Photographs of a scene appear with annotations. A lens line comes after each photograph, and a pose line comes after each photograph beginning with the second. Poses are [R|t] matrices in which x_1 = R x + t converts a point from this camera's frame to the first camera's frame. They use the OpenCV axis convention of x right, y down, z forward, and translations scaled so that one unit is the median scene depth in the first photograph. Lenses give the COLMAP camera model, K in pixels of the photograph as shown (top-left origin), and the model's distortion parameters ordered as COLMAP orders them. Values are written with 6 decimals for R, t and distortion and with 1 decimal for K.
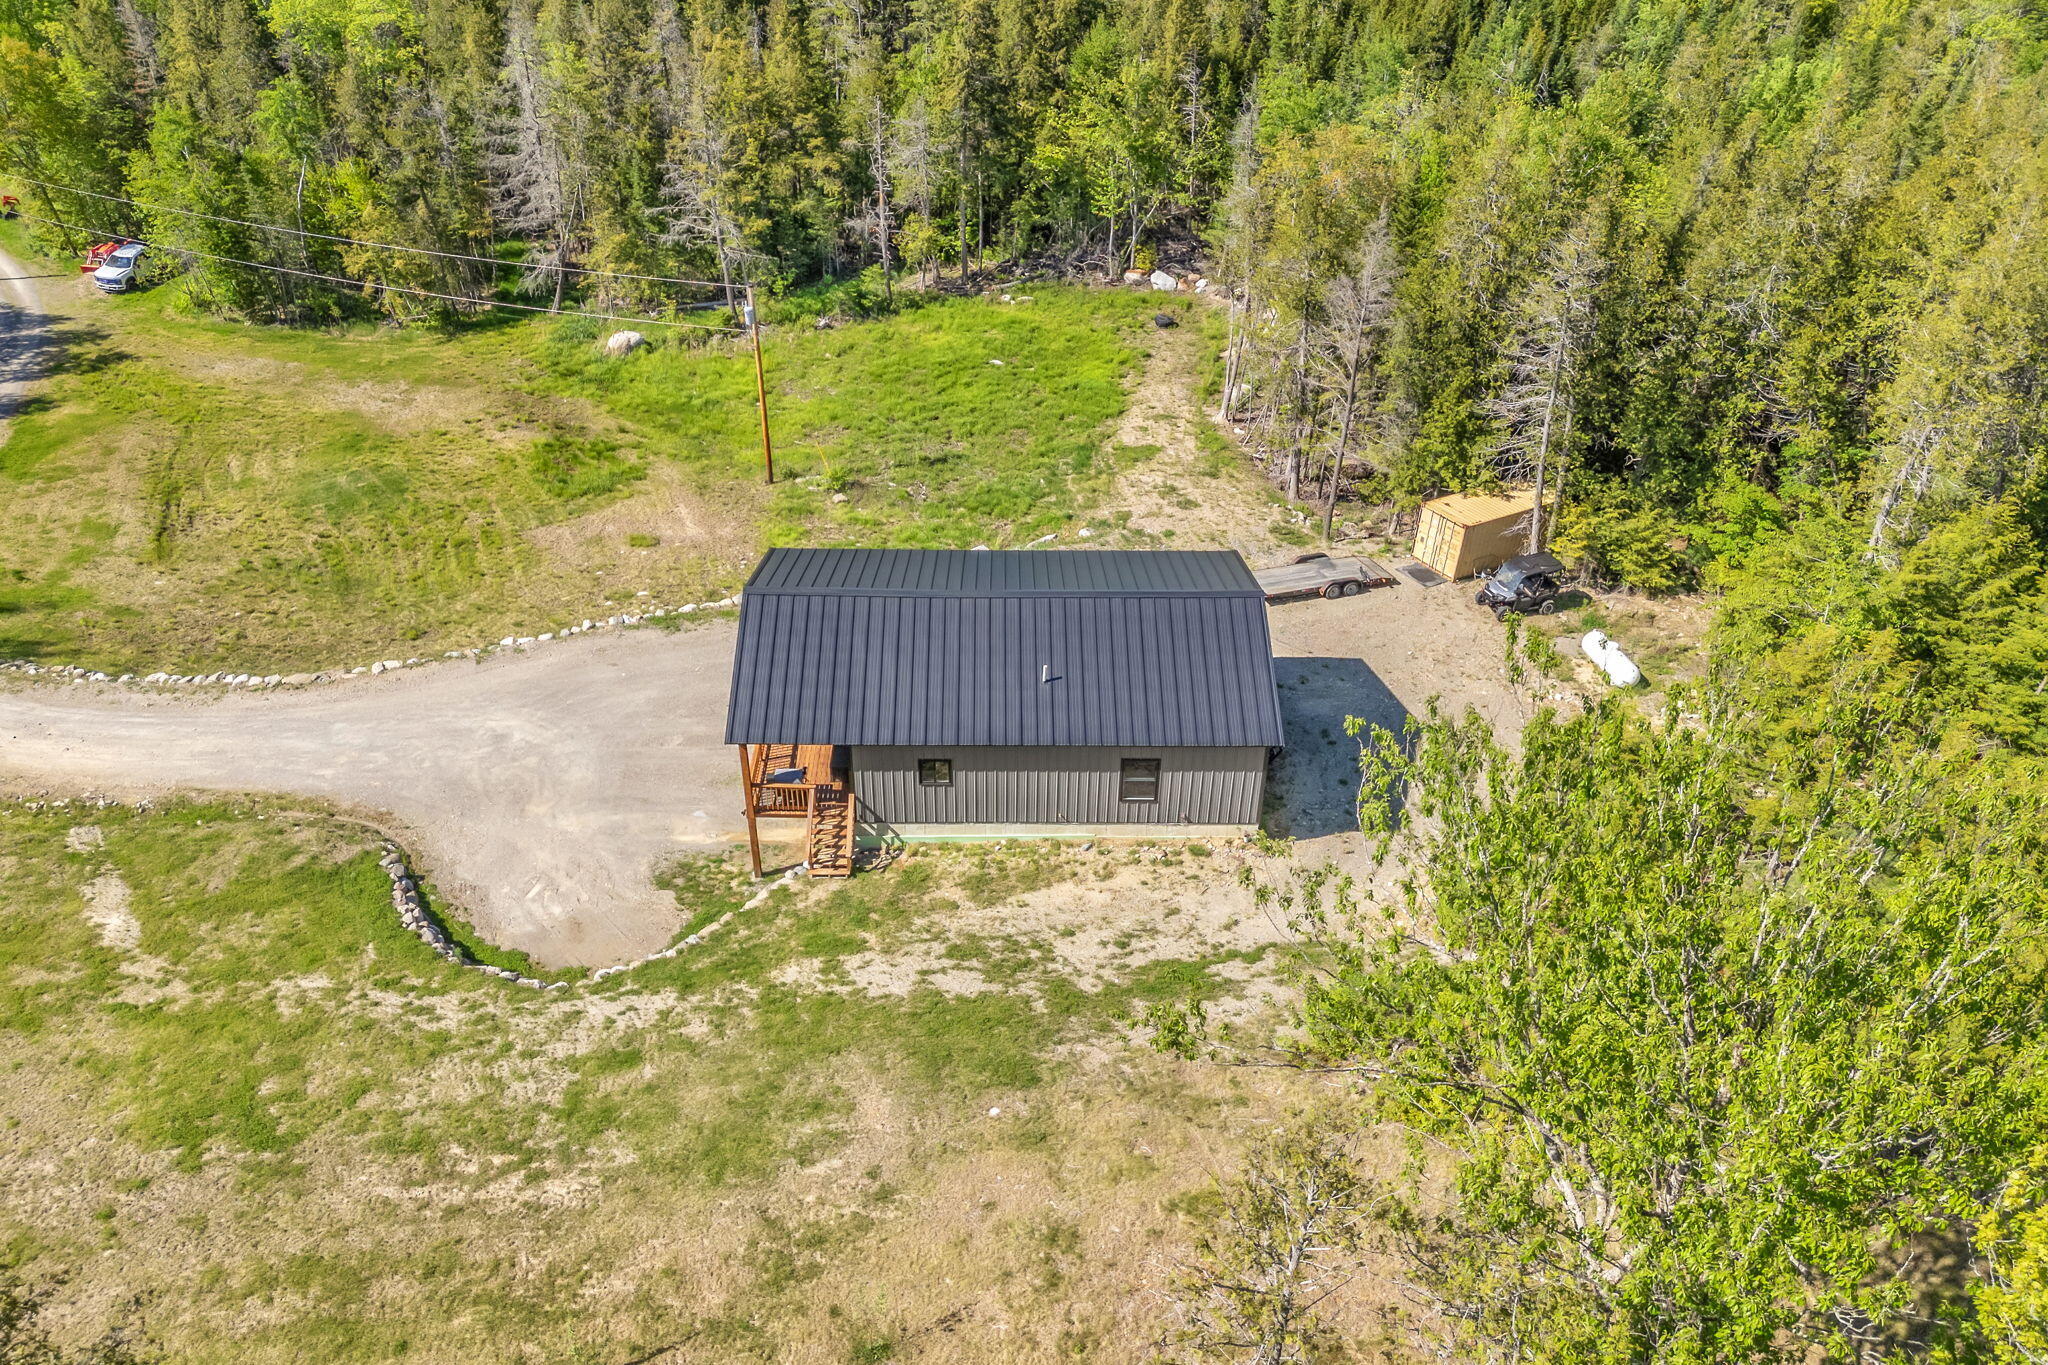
lens RADIAL K [[1490.1, 0, 1015.9], [0, 1490.1, 686.9], [0, 0, 1]] dist [0.087792, -0.088903]
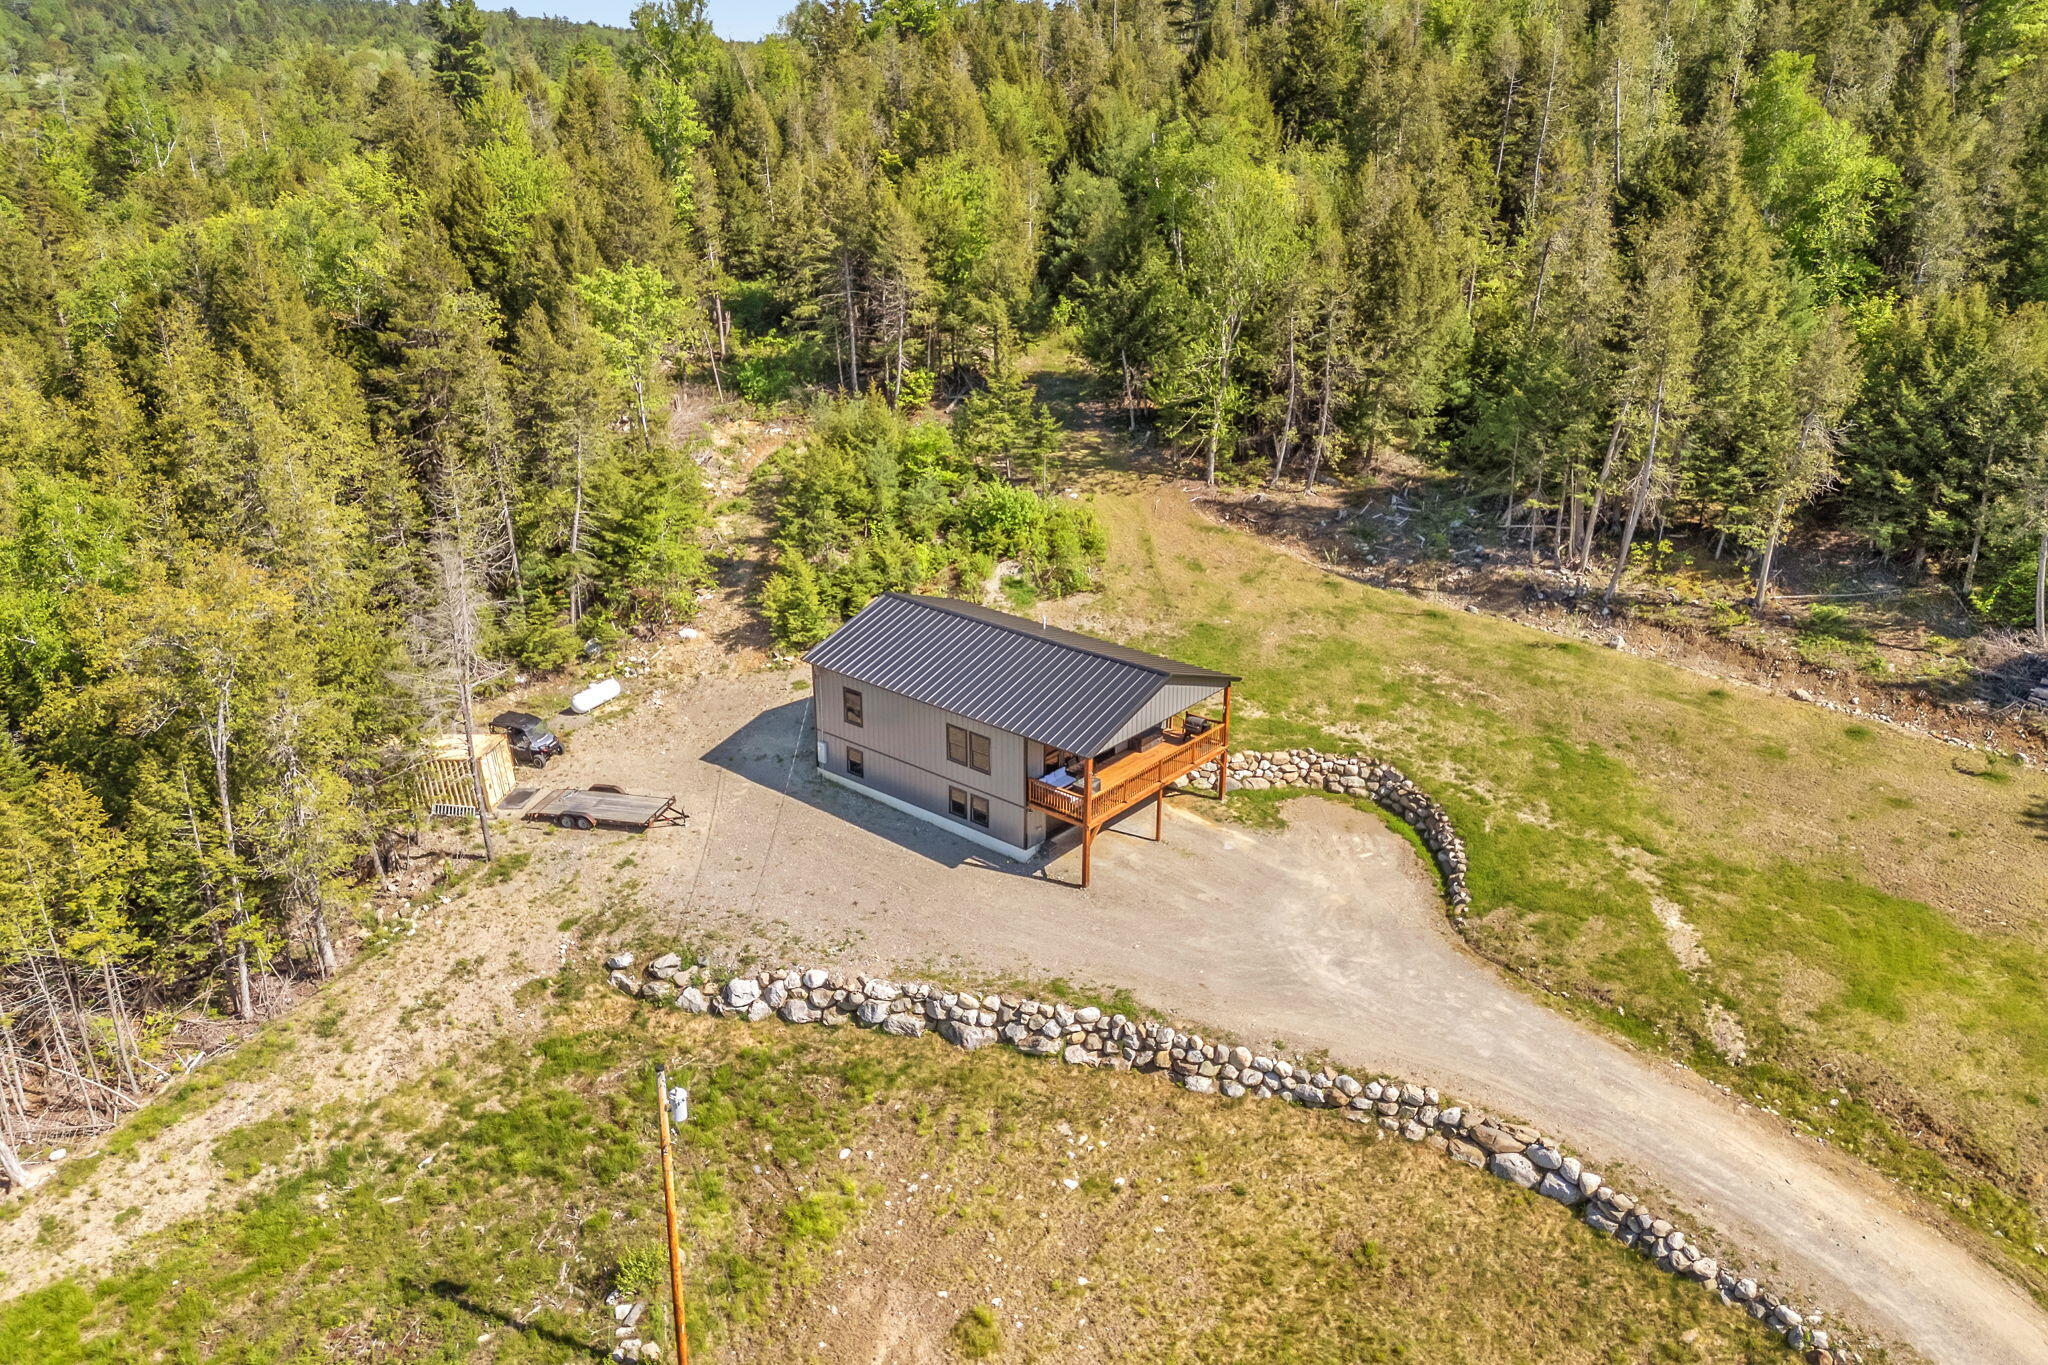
lens RADIAL K [[1512.3, 0, 1015.8], [0, 1512.3, 674.4], [0, 0, 1]] dist [0.044835, -0.009237]
pose [[-0.757457, -0.248599, 0.603703, -0.737328], [0.382513, 0.580371, 0.718925, -0.895626], [-0.529095, 0.775479, -0.344514, 1.293500]]
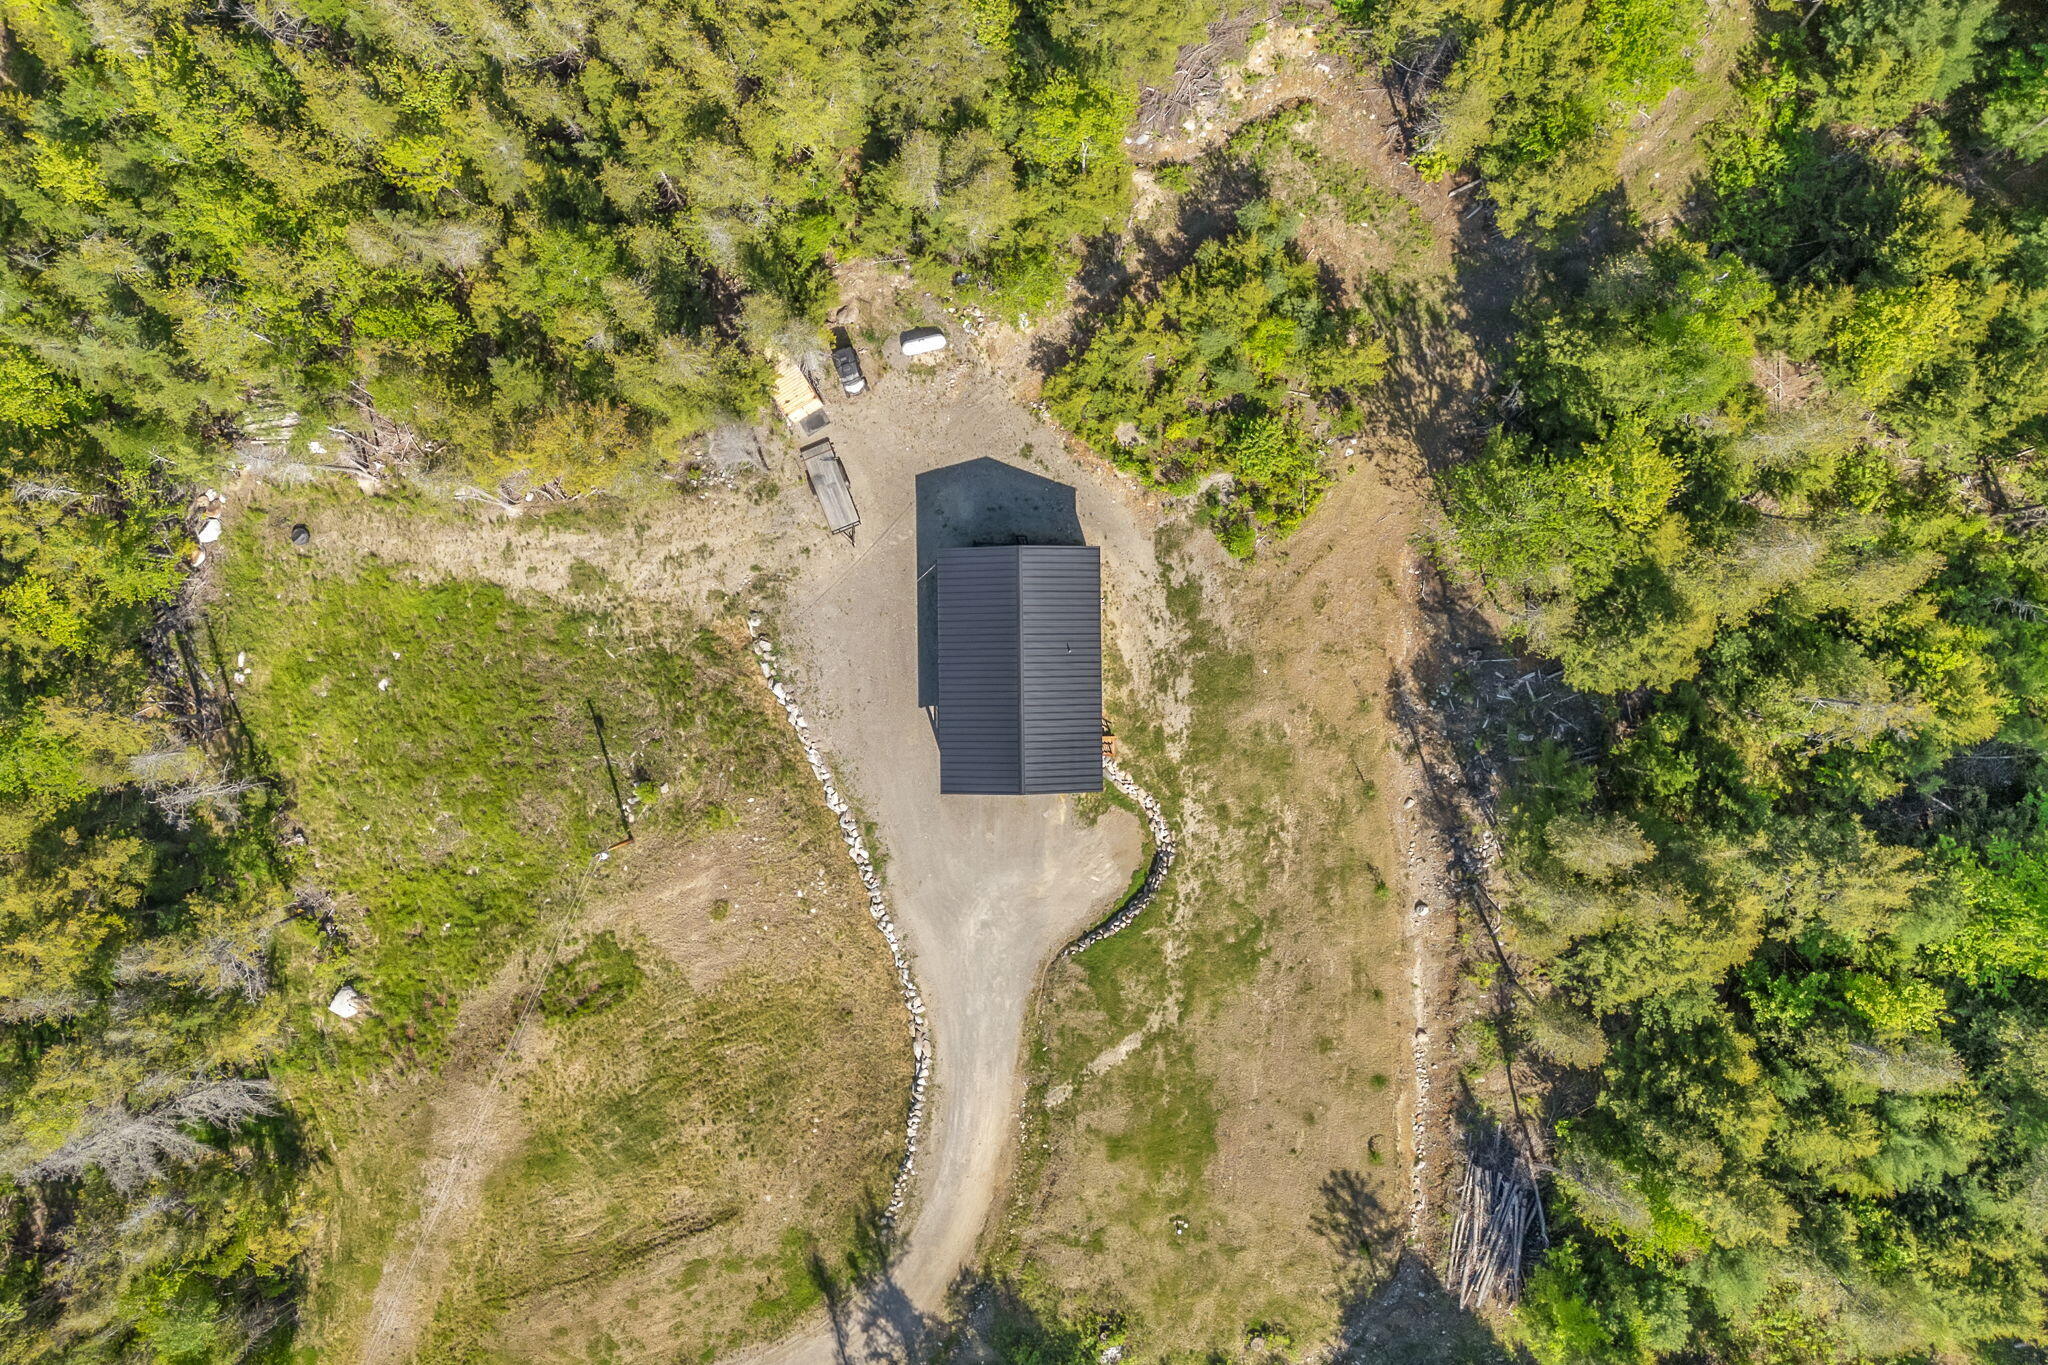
lens RADIAL K [[1512.3, 0, 1015.8], [0, 1512.3, 674.4], [0, 0, 1]] dist [0.044835, -0.009237]
pose [[-0.005162, -0.999949, -0.008686, 0.004631], [0.593261, -0.010055, 0.804947, -1.503871], [-0.804994, -0.000997, 0.593282, -0.208230]]
